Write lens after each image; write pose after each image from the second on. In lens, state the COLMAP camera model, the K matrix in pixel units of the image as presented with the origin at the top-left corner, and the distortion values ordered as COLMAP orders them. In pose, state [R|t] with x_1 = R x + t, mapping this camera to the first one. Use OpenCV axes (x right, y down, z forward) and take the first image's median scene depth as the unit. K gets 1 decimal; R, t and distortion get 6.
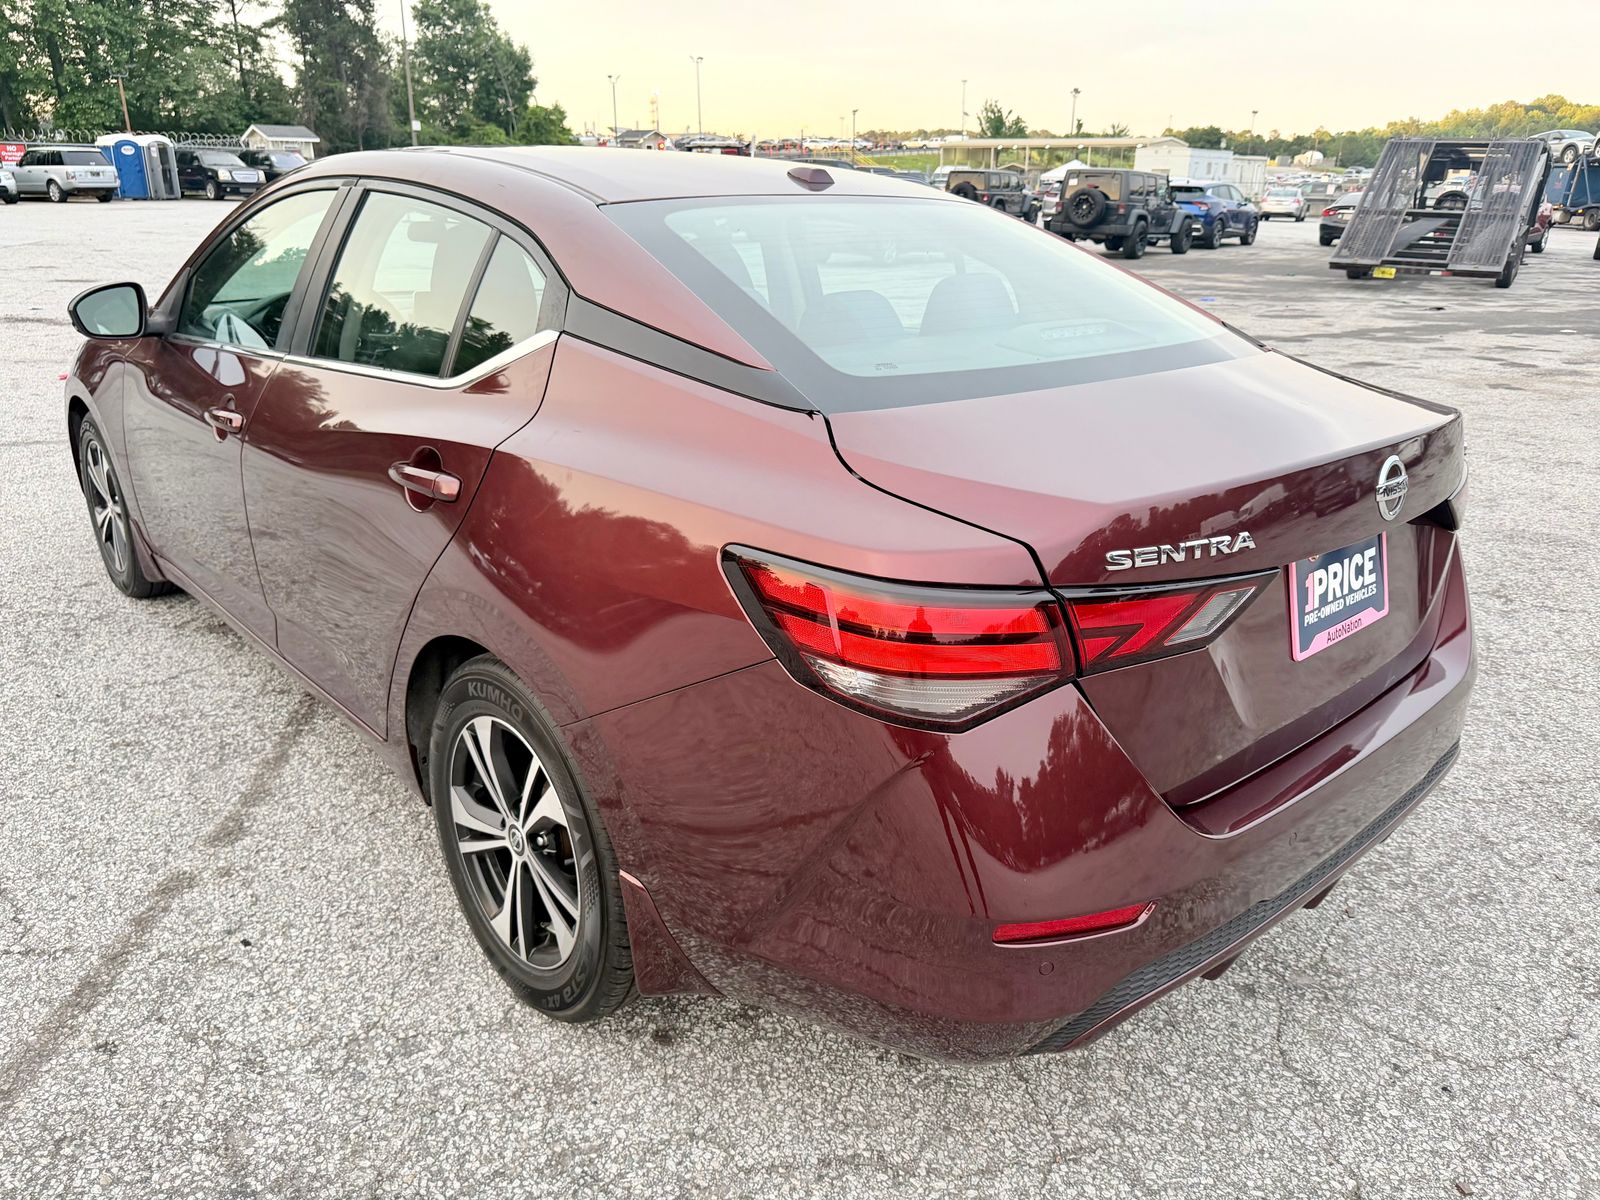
lens RADIAL K [[1166.3, 0, 800.0], [0, 1166.3, 600.0], [0, 0, 1]] dist [-0.009728, -0.005382]
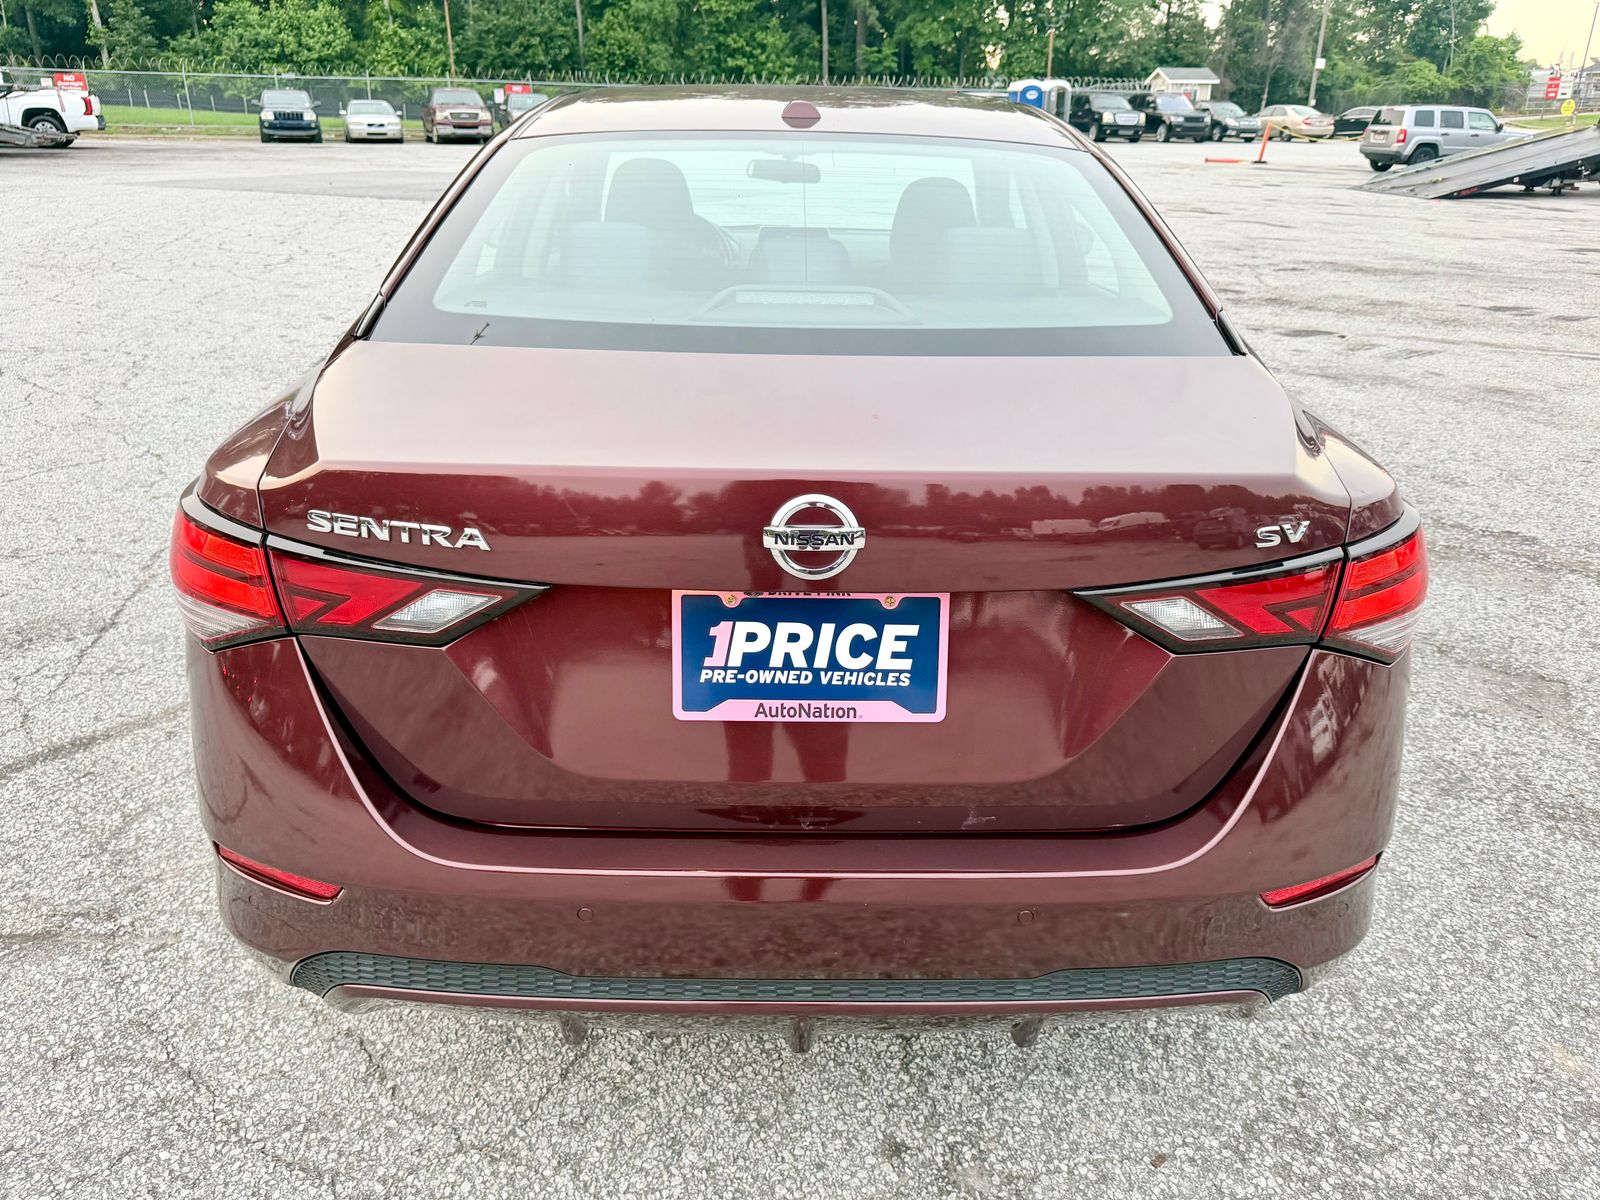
lens RADIAL K [[1172.3, 0, 800.0], [0, 1172.3, 600.0], [0, 0, 1]] dist [-0.004815, -0.002497]
pose [[0.740190, 0.248511, -0.624789, 0.052684], [-0.223066, 0.967328, 0.120490, -0.007803], [0.634319, 0.050184, 0.771441, 0.022879]]
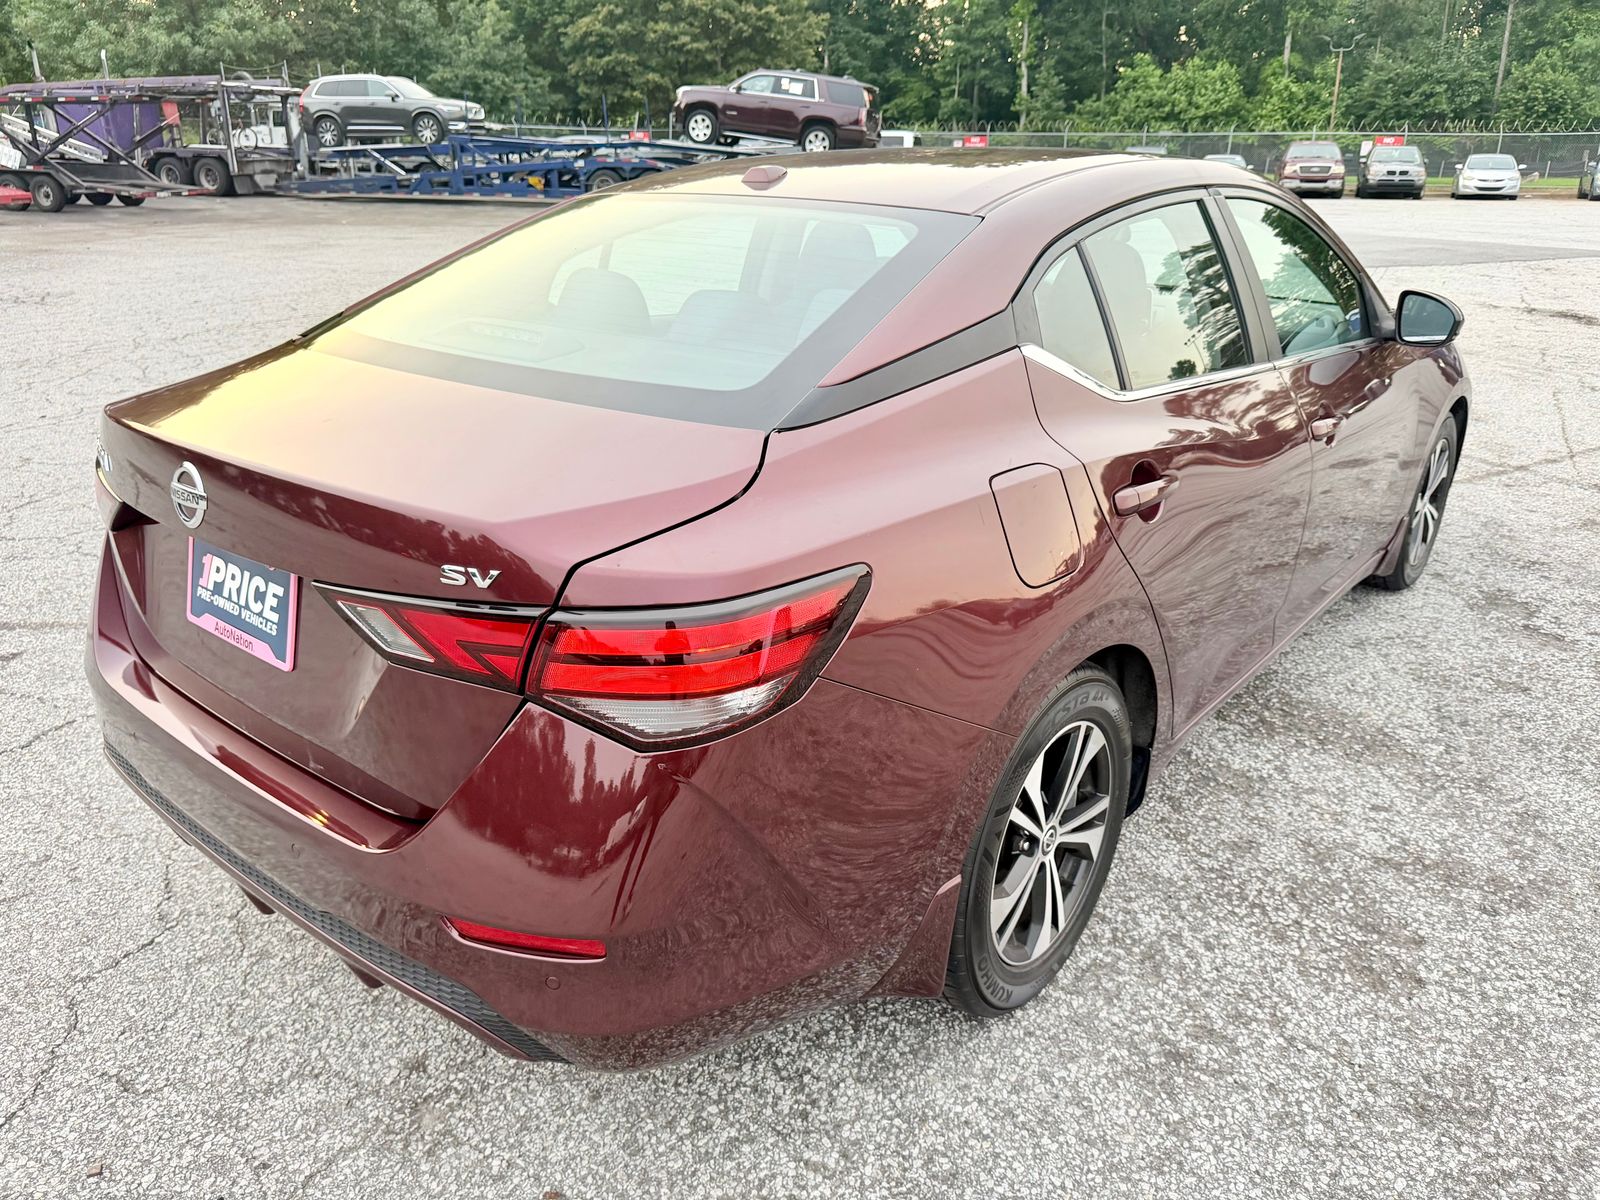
lens RADIAL K [[1172.3, 0, 800.0], [0, 1172.3, 600.0], [0, 0, 1]] dist [-0.004815, -0.002497]
pose [[0.117812, 0.329688, -0.936710, 0.082422], [-0.328440, 0.903129, 0.276560, -0.024841], [0.937148, 0.275071, 0.214683, 0.069902]]
